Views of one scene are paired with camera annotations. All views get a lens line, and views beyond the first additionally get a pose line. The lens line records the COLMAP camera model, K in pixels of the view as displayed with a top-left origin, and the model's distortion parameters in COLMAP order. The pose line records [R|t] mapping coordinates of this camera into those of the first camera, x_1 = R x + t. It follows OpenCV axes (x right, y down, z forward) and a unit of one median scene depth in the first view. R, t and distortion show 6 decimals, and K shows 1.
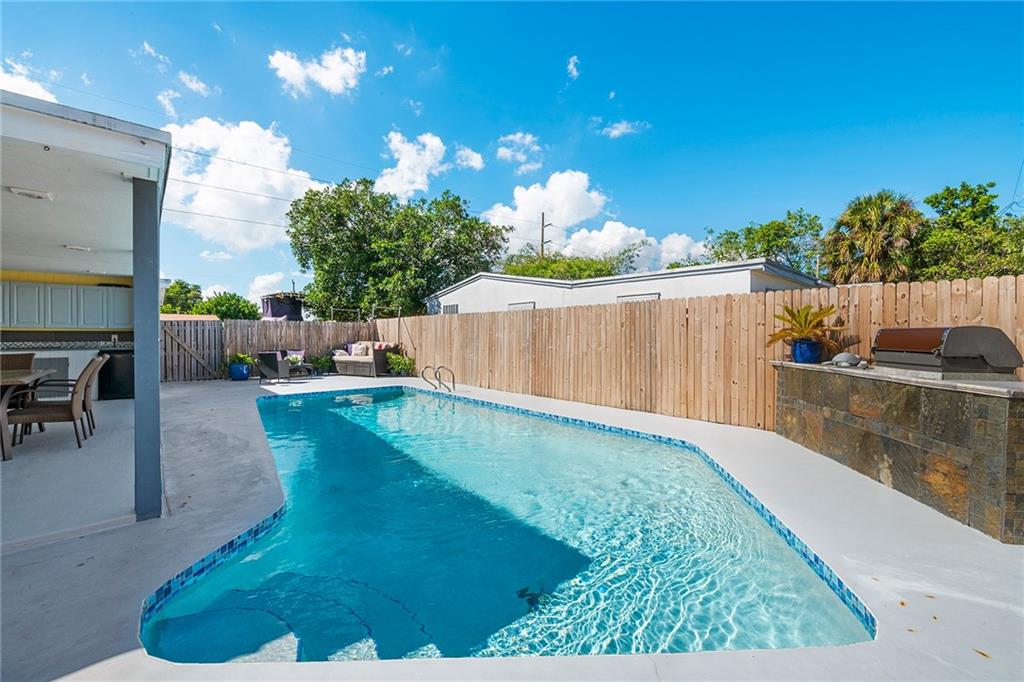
lens RADIAL K [[405.4, 0, 516.1], [0, 405.4, 337.9], [0, 0, 1]] dist [-0.003068, -0.000914]
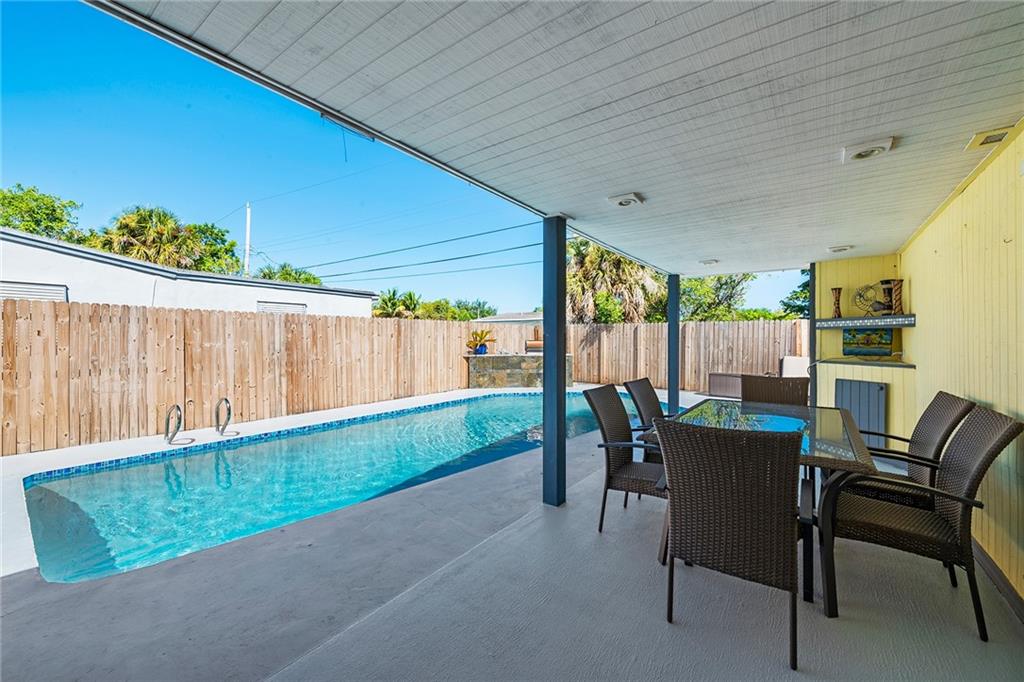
lens RADIAL K [[405.4, 0, 514.0], [0, 405.4, 337.6], [0, 0, 1]] dist [-0.003068, -0.000914]
pose [[-0.212250, 0.001609, 0.977214, -1.036149], [0.001983, 0.999997, -0.001215, -0.022389], [-0.977213, 0.001679, -0.212253, 0.836438]]
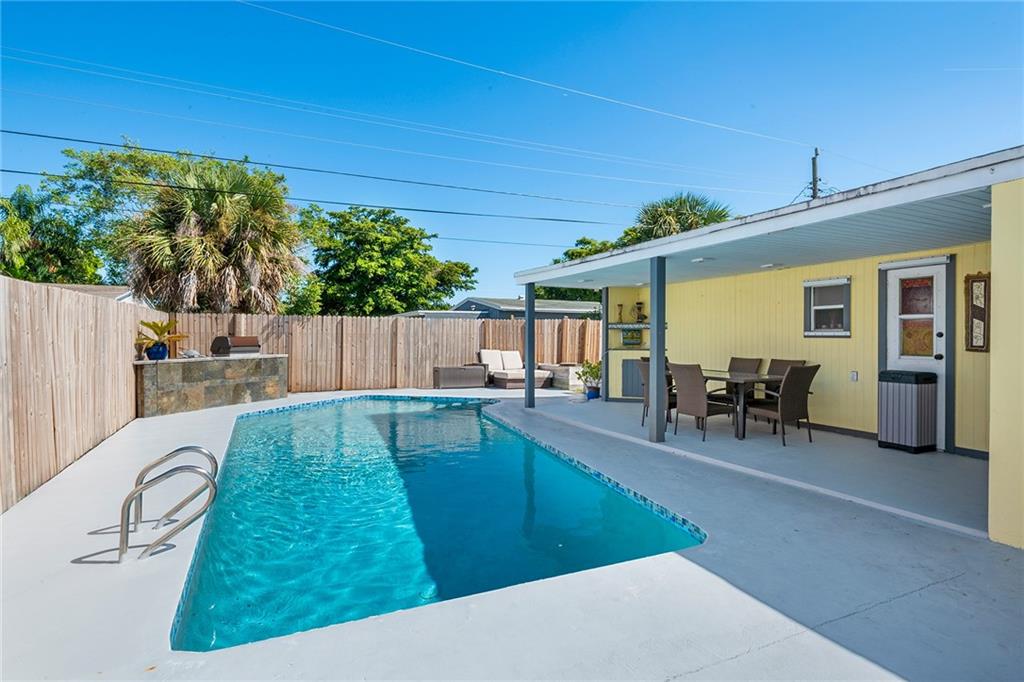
lens RADIAL K [[529.2, 0, 521.7], [0, 529.2, 341.0], [0, 0, 1]] dist [0.012808, -0.004459]
pose [[-0.963282, -0.006697, 0.268407, -0.650091], [-0.003123, 0.999901, 0.013740, -0.023852], [-0.268472, 0.012397, -0.963208, 1.585693]]
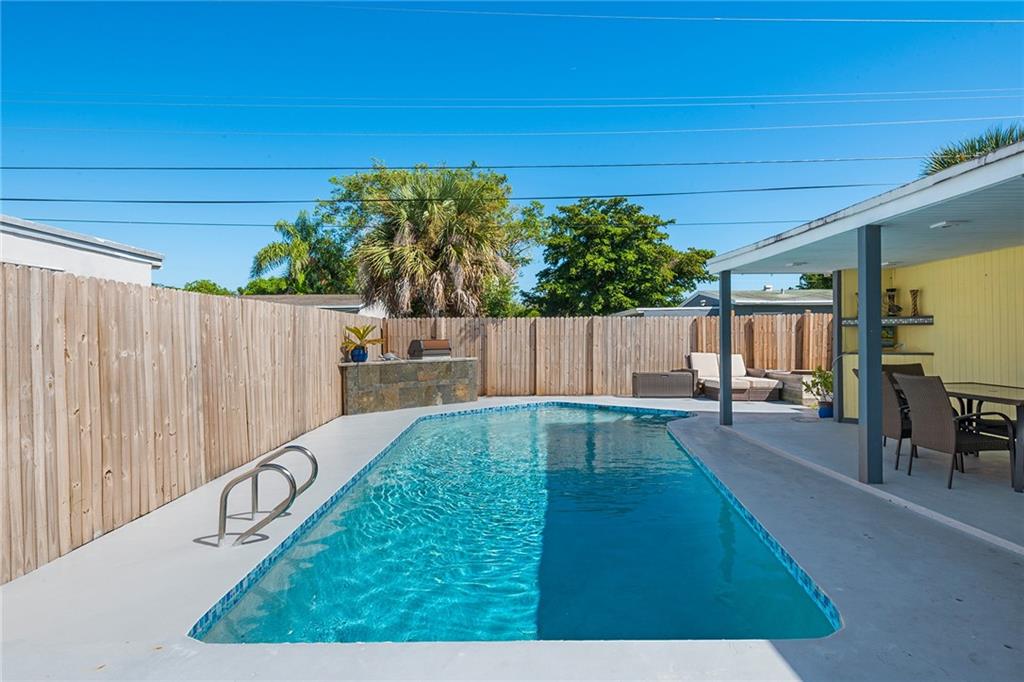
lens RADIAL K [[591.2, 0, 517.8], [0, 591.2, 334.9], [0, 0, 1]] dist [0.013017, -0.006672]
pose [[-0.759523, 0.006766, 0.650445, -0.768655], [0.009234, 0.999957, 0.000381, -0.025464], [-0.650415, 0.006295, -0.759553, 1.493474]]
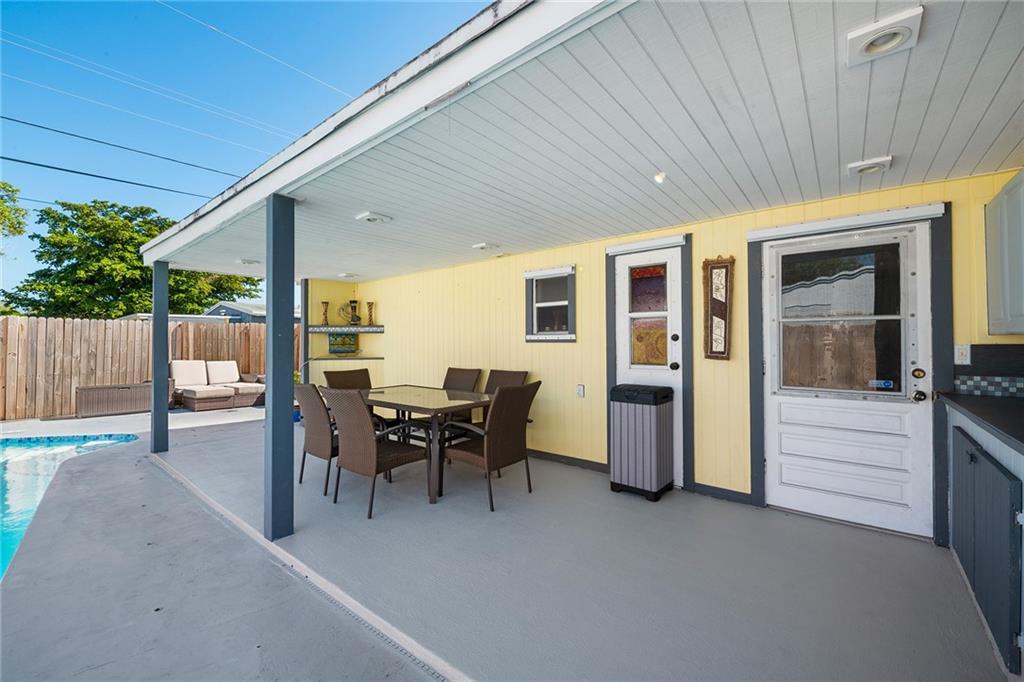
lens RADIAL K [[415.5, 0, 521.5], [0, 415.5, 344.3], [0, 0, 1]] dist [0.007470, -0.000628]
pose [[-0.986366, 0.002256, -0.164552, -0.780902], [0.000812, 0.999961, 0.008847, -0.020862], [0.164566, 0.008593, -0.986329, 1.106035]]
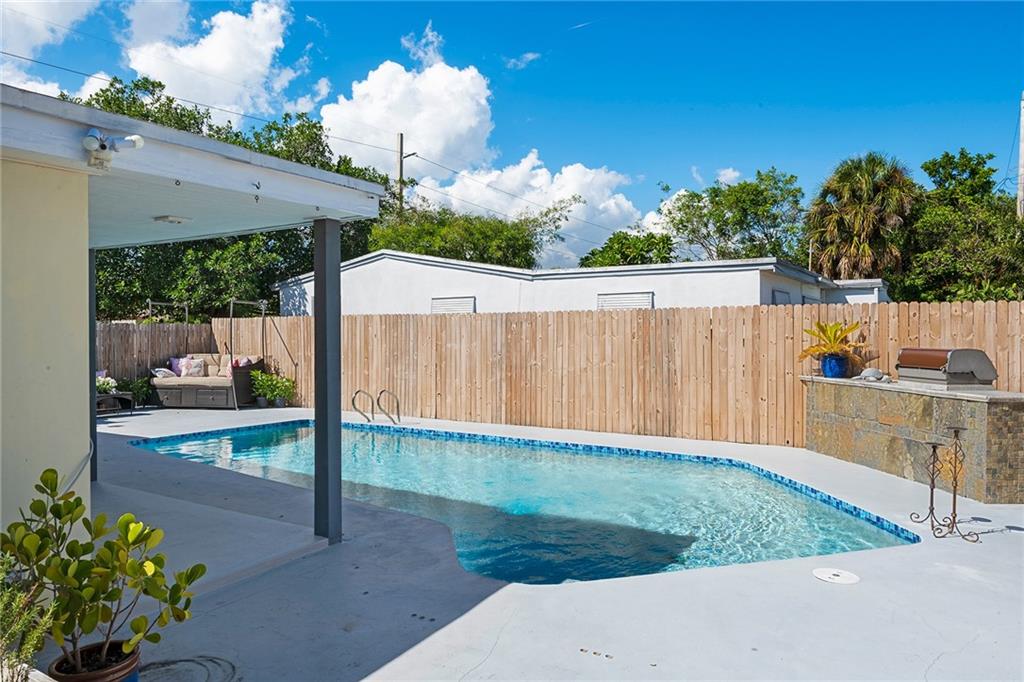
lens RADIAL K [[688.6, 0, 507.4], [0, 688.6, 336.4], [0, 0, 1]] dist [0.015253, 0.001798]
pose [[0.966116, -0.004928, 0.258062, -0.343165], [0.005039, 0.999987, 0.000232, -0.030122], [-0.258060, 0.001076, 0.966128, -0.305616]]
